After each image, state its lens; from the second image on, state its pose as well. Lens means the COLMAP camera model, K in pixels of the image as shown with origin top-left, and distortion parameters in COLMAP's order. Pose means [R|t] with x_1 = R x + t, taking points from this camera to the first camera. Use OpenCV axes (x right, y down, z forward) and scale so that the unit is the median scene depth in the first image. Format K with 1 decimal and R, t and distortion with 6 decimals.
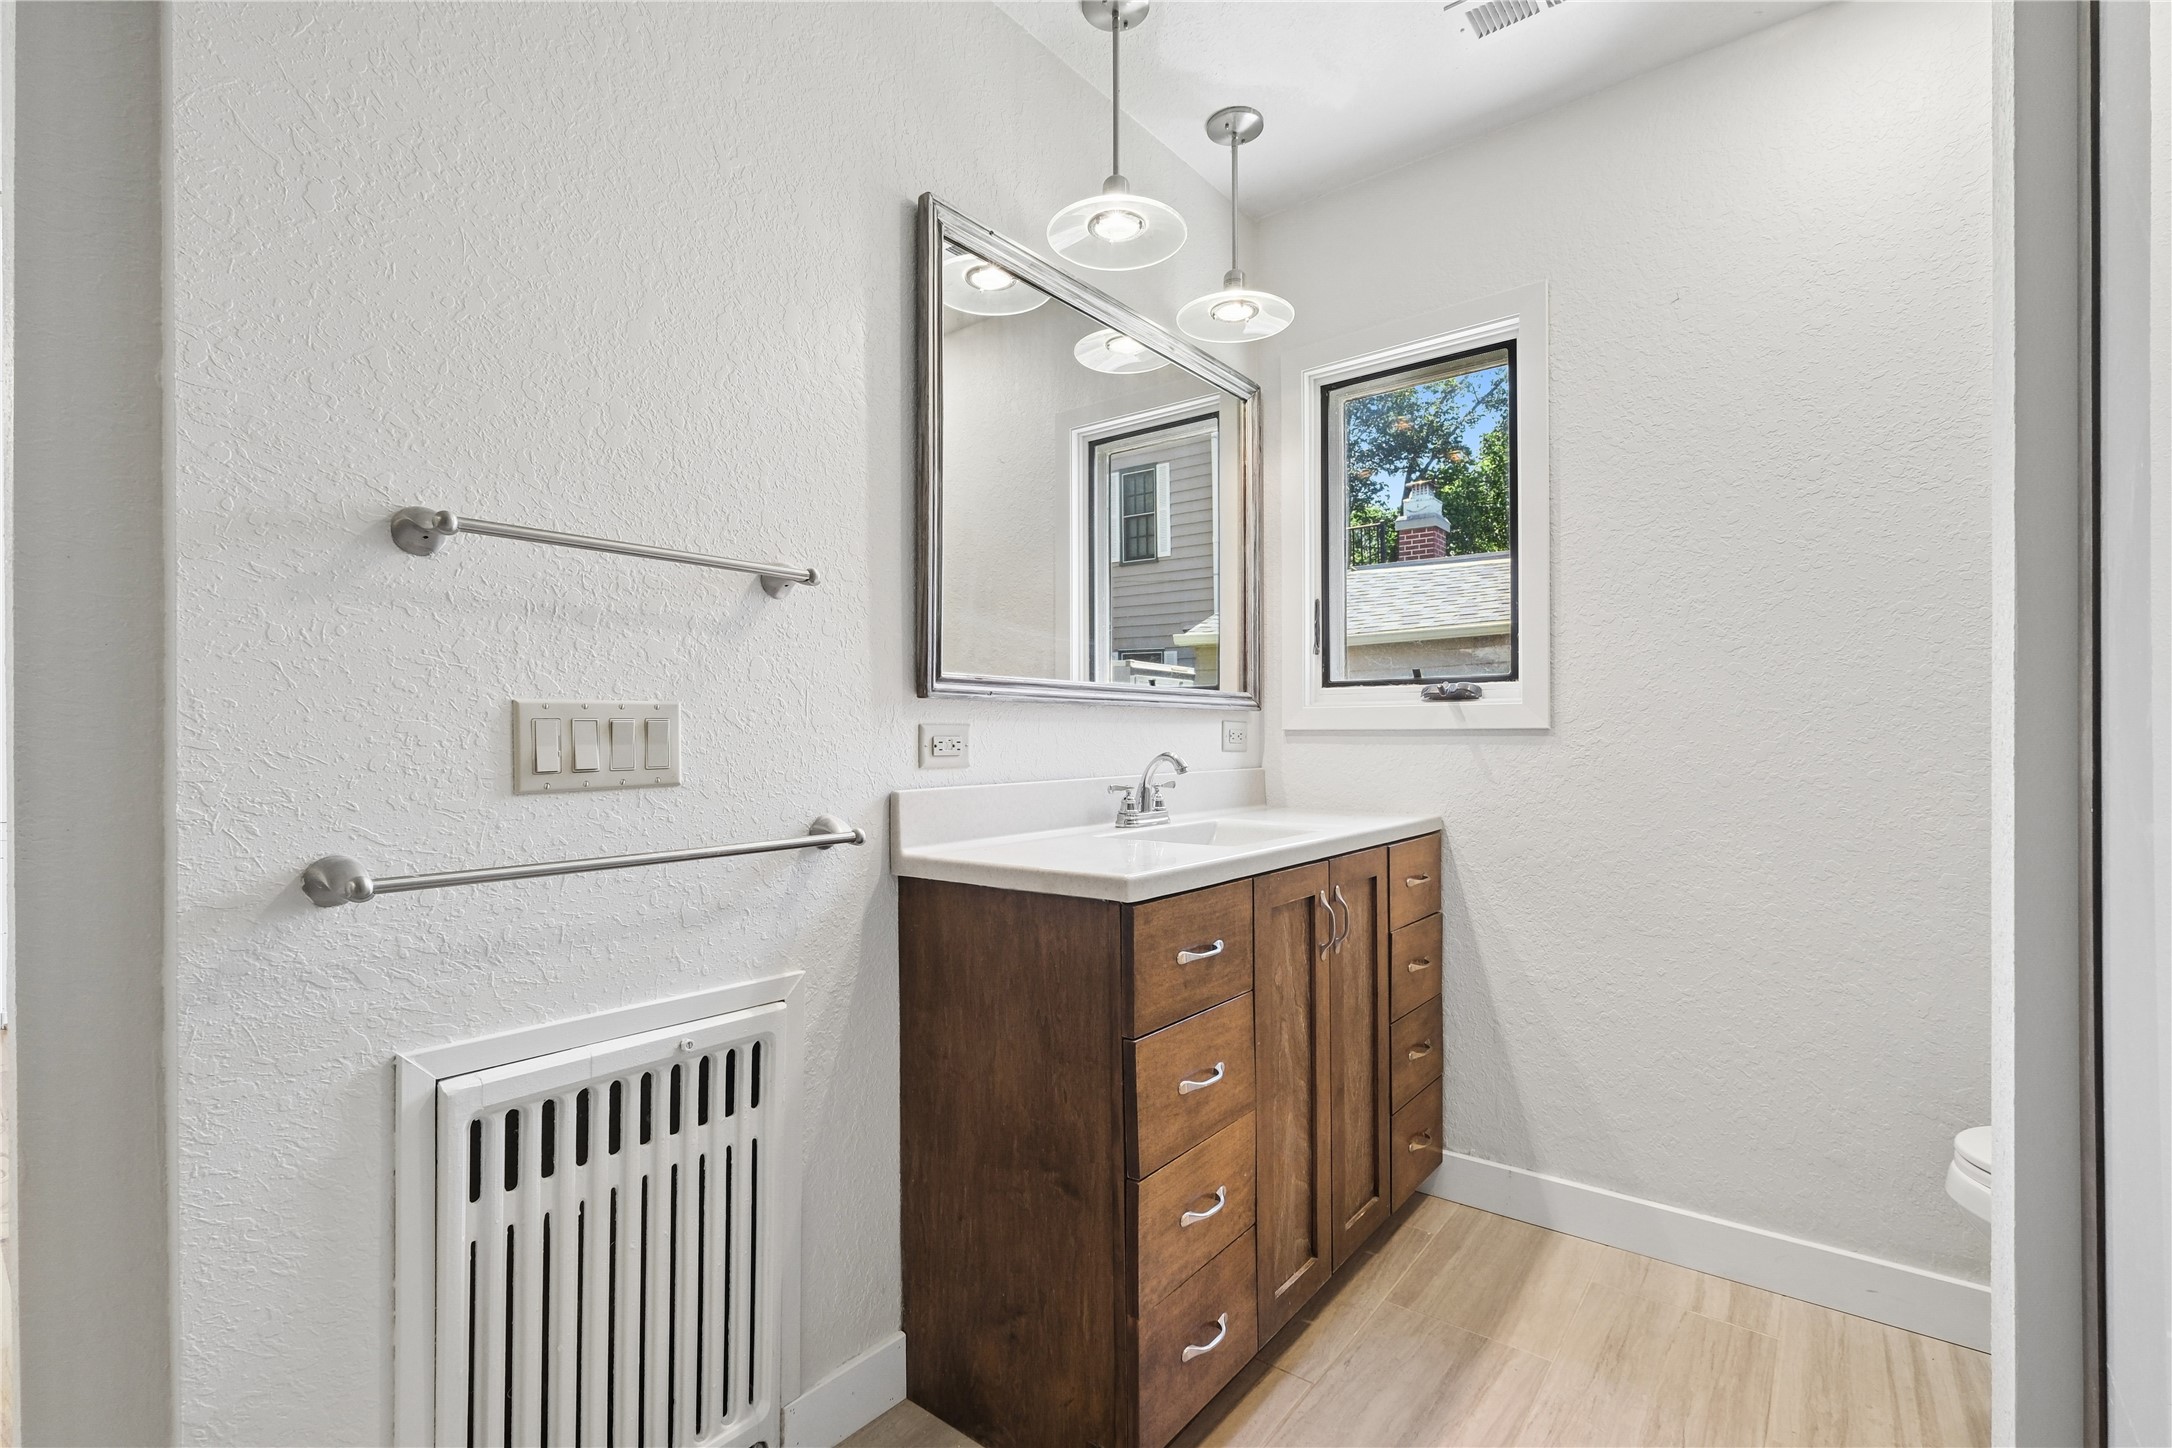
lens RADIAL K [[963.9, 0, 1080.8], [0, 963.9, 741.7], [0, 0, 1]] dist [-0.000897, -0.001117]
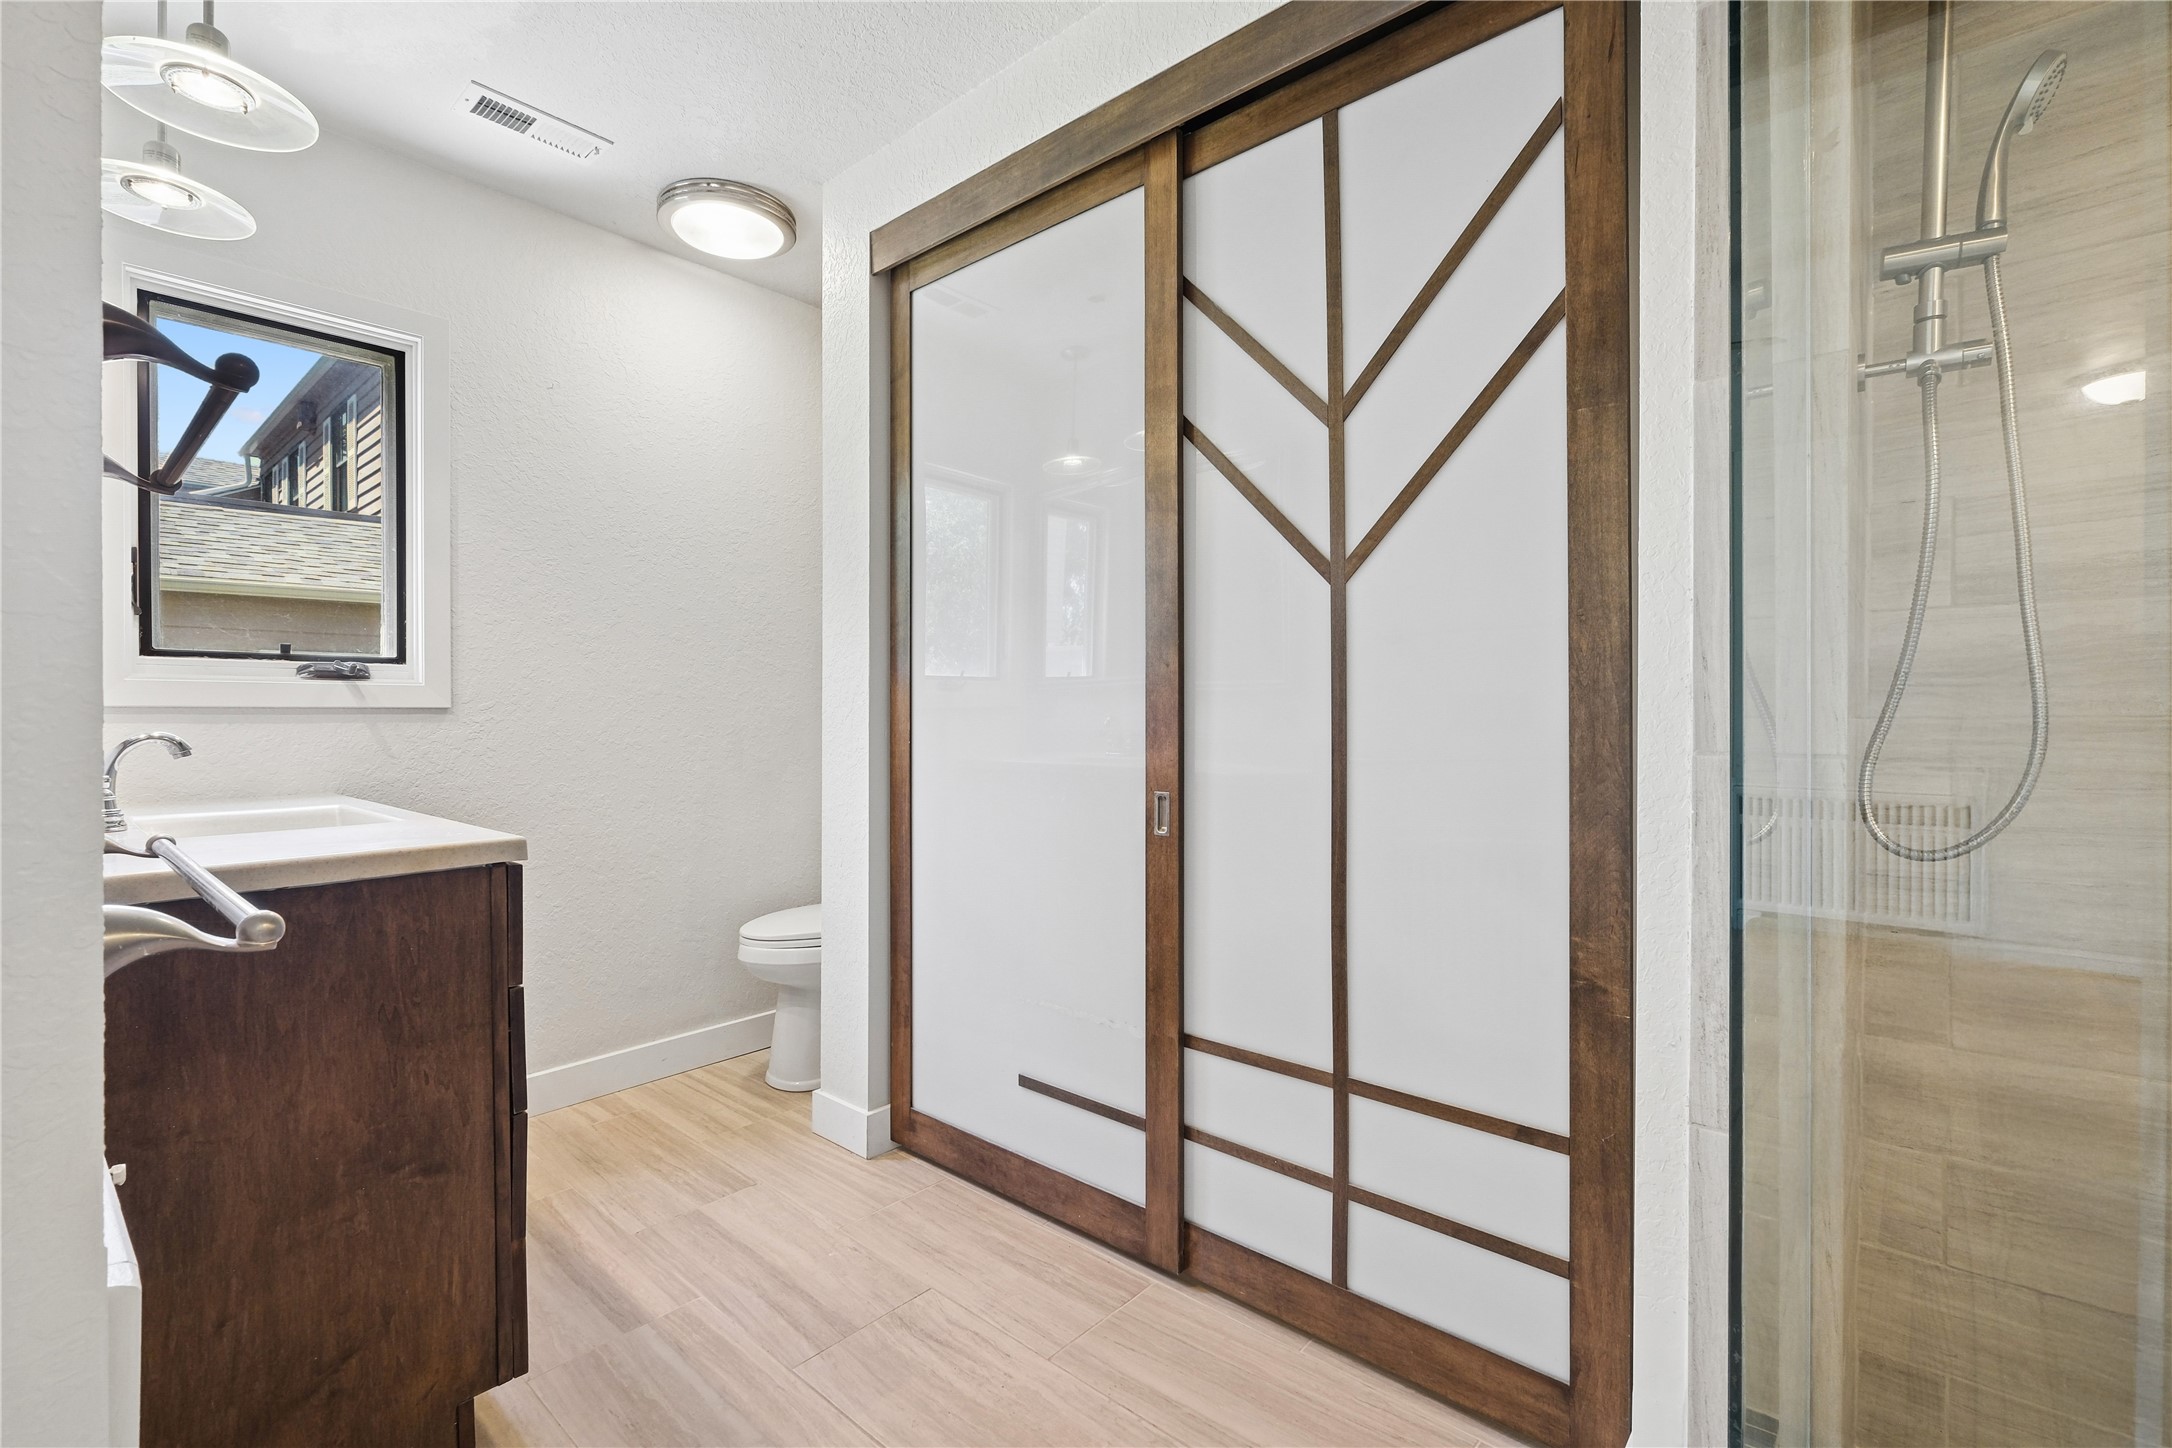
lens RADIAL K [[963.9, 0, 1080.3], [0, 963.9, 718.3], [0, 0, 1]] dist [-0.000897, -0.001117]
pose [[0.046352, -0.000073, 0.998925, -0.748043], [0.007943, 0.999968, -0.000295, 0.006201], [-0.998894, 0.007949, 0.046351, 0.224639]]
